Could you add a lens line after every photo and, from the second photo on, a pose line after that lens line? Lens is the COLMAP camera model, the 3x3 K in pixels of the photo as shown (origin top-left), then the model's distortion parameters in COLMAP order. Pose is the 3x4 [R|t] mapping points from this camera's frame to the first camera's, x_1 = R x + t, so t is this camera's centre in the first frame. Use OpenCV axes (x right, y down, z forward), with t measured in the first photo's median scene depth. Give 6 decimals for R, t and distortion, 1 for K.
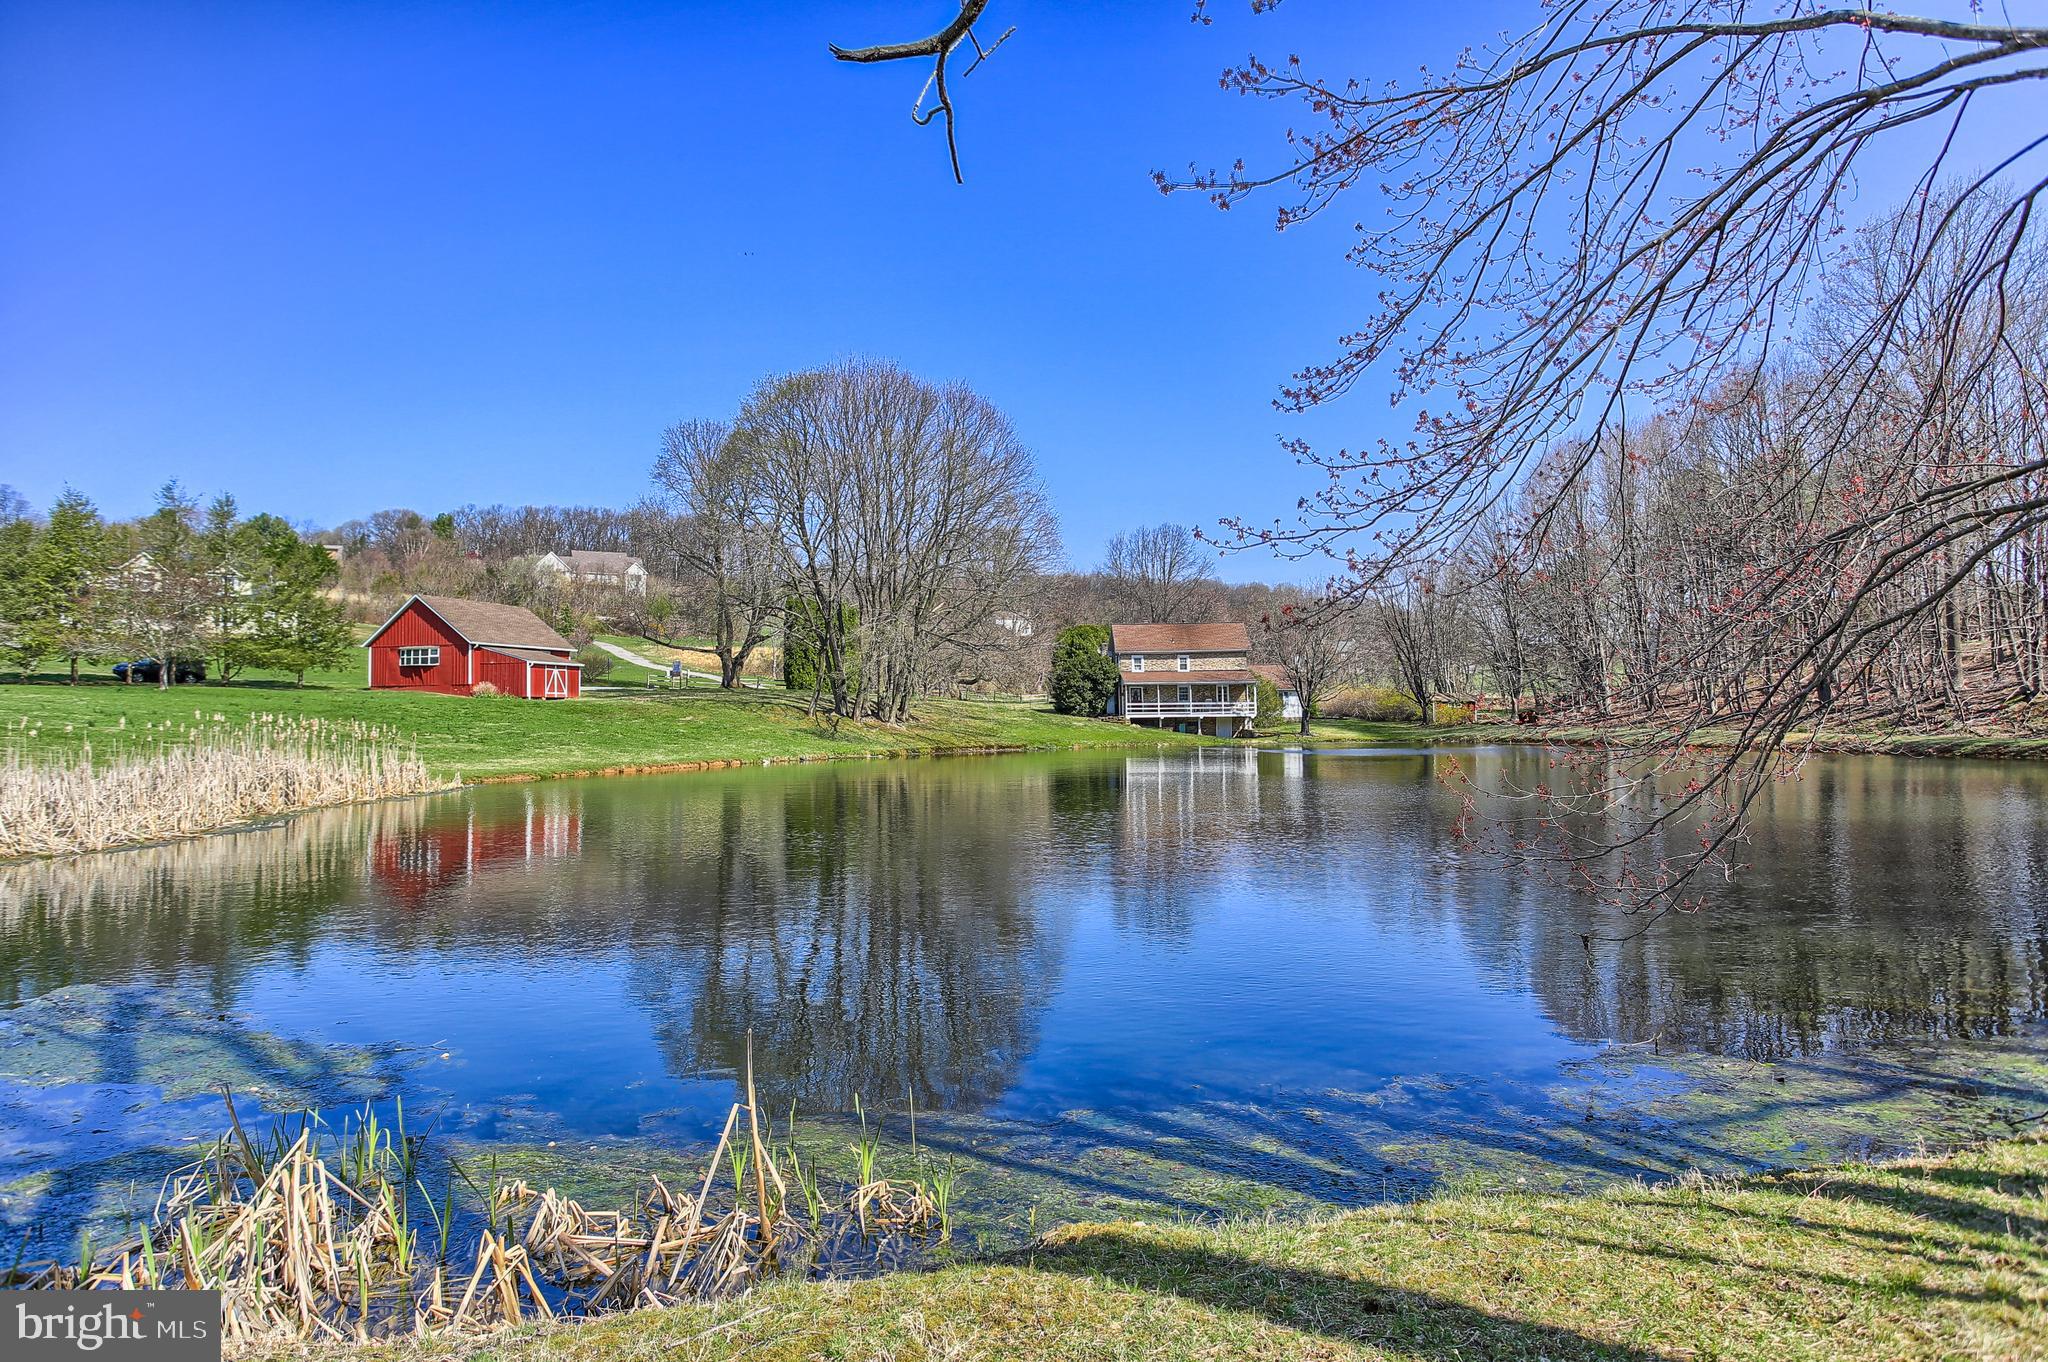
lens RADIAL K [[1231.4, 0, 1013.7], [0, 1231.4, 691.7], [0, 0, 1]] dist [-0.023253, -0.000169]
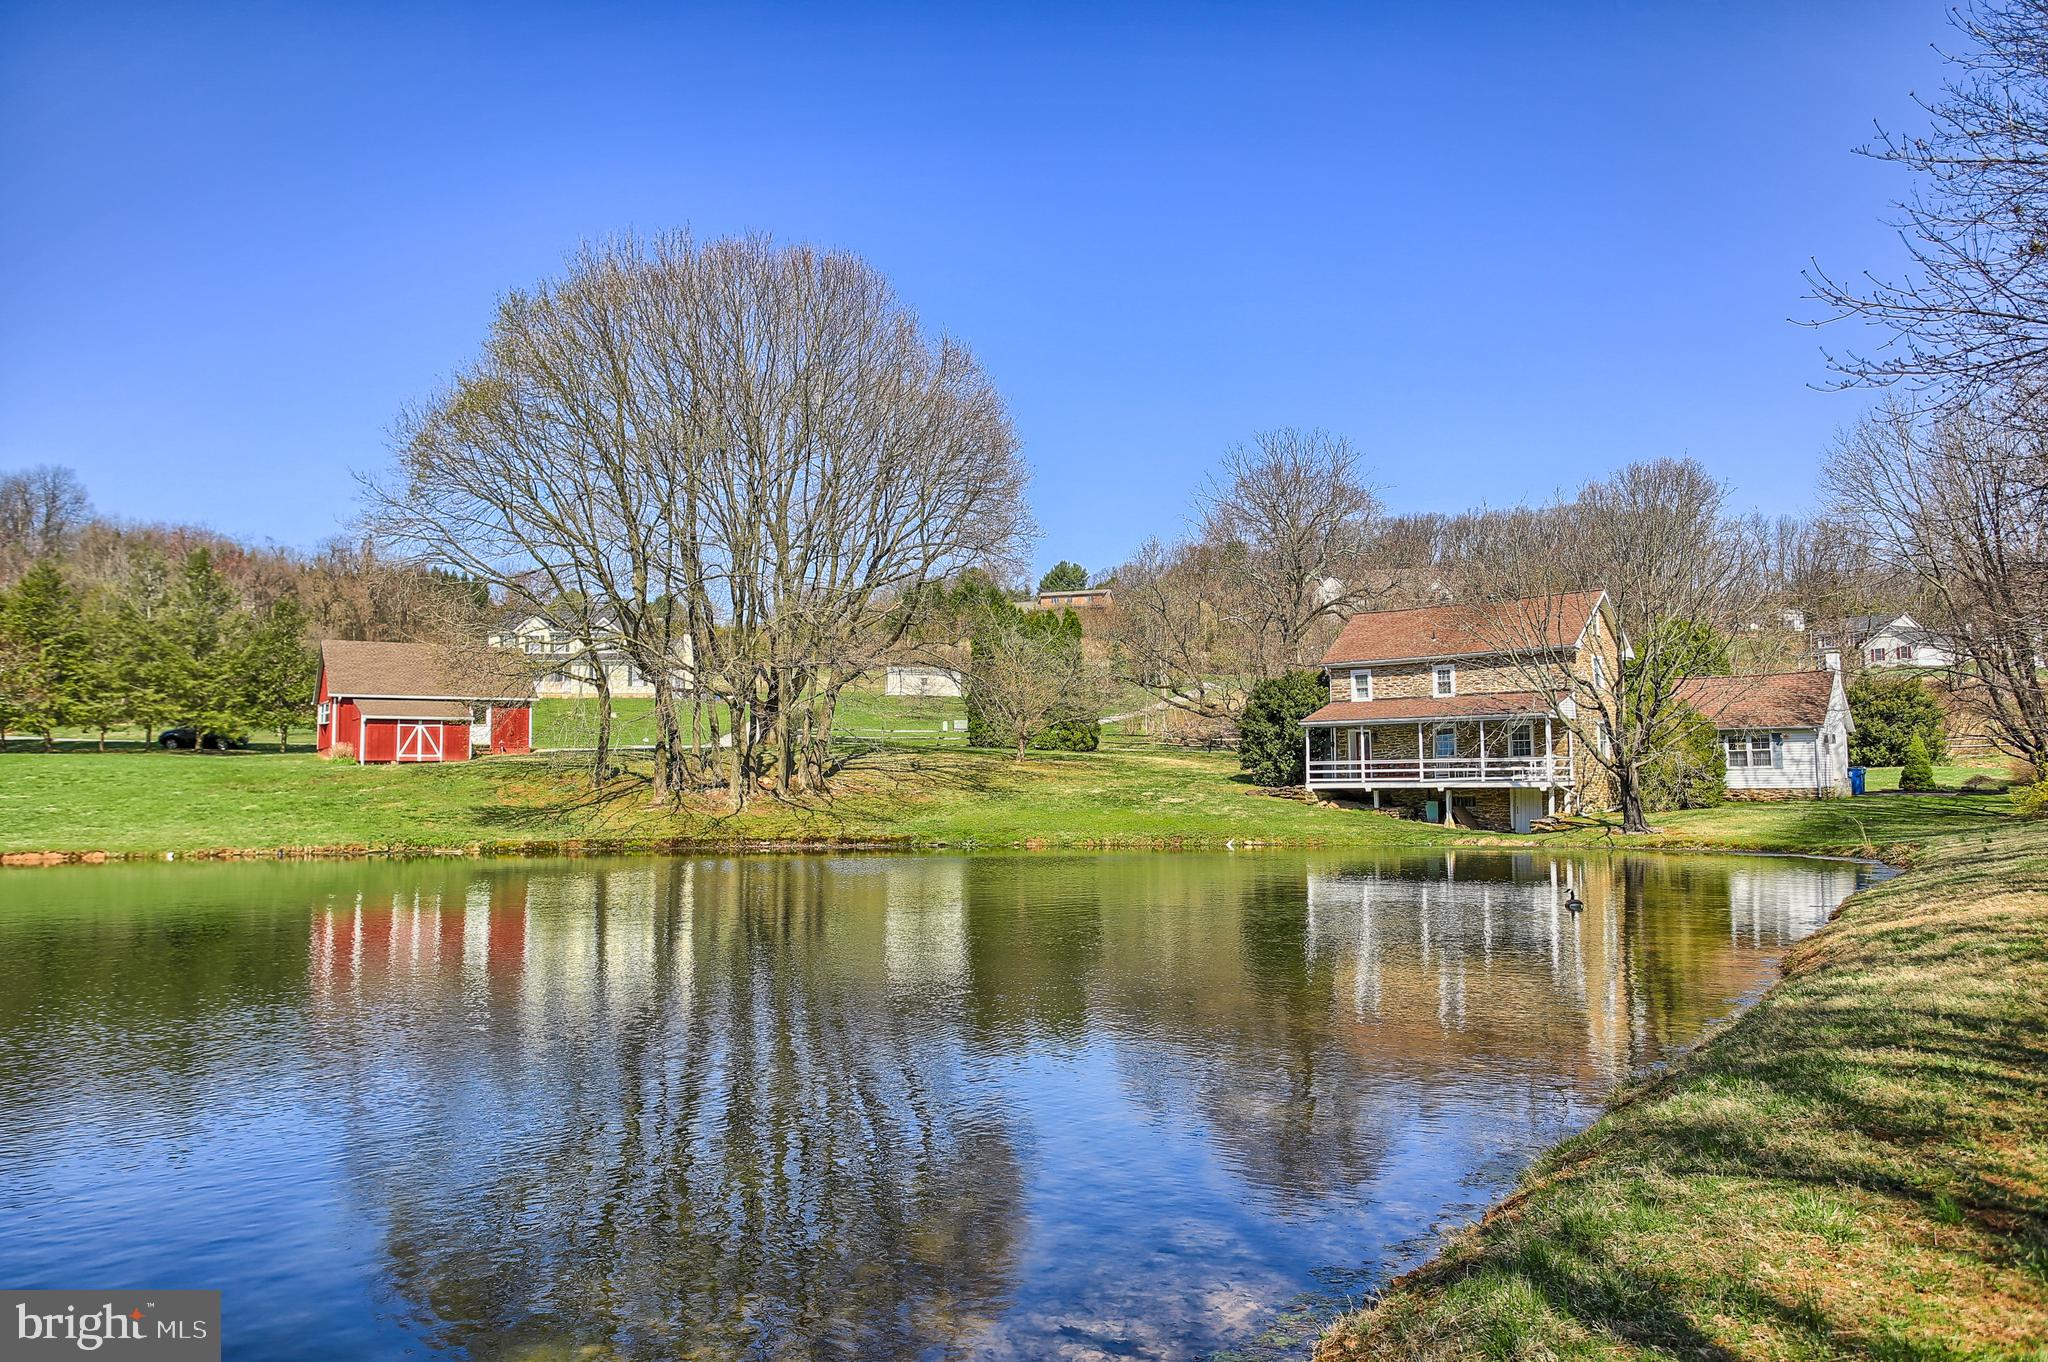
lens RADIAL K [[1530.5, 0, 1014.7], [0, 1530.5, 672.1], [0, 0, 1]] dist [-0.010594, -0.001965]
pose [[0.728125, -0.049161, -0.683679, 0.445391], [0.013106, 0.998241, -0.057822, 0.007334], [0.685319, 0.033142, 0.727489, 0.434023]]
